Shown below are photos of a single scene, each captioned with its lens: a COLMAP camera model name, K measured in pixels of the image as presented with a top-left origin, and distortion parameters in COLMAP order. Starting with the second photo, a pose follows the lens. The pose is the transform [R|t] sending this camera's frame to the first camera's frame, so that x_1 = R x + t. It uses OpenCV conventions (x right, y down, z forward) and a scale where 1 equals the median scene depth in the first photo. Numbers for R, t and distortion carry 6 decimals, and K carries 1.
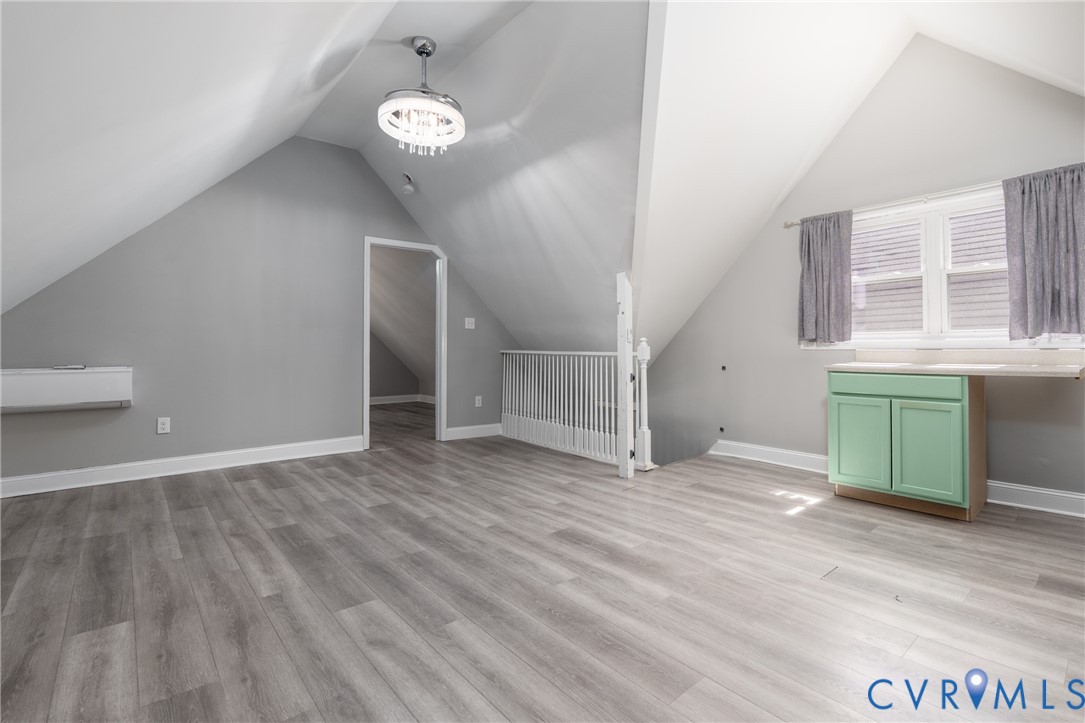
lens RADIAL K [[482.3, 0, 569.4], [0, 482.3, 335.0], [0, 0, 1]] dist [-0.007889, 0.002251]
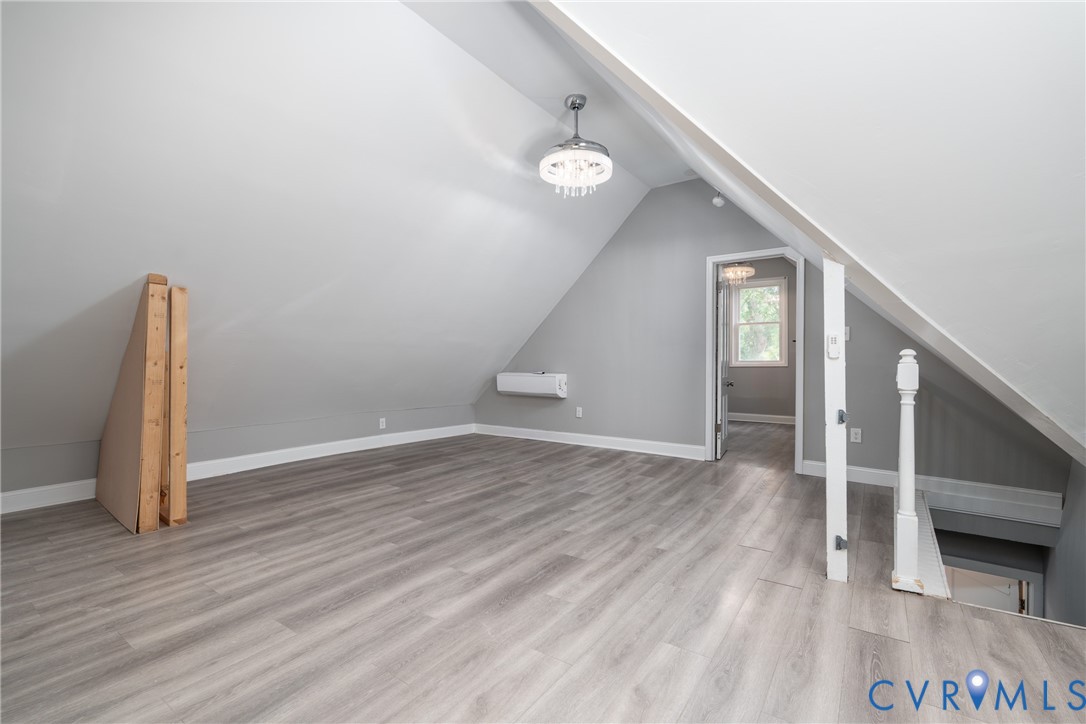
lens RADIAL K [[482.8, 0, 544.8], [0, 482.8, 361.0], [0, 0, 1]] dist [-0.007889, 0.002251]
pose [[0.251914, 0.000755, -0.967749, 0.885909], [0.018976, 0.999804, 0.005719, 0.018580], [0.967564, -0.019805, 0.251850, 0.725506]]
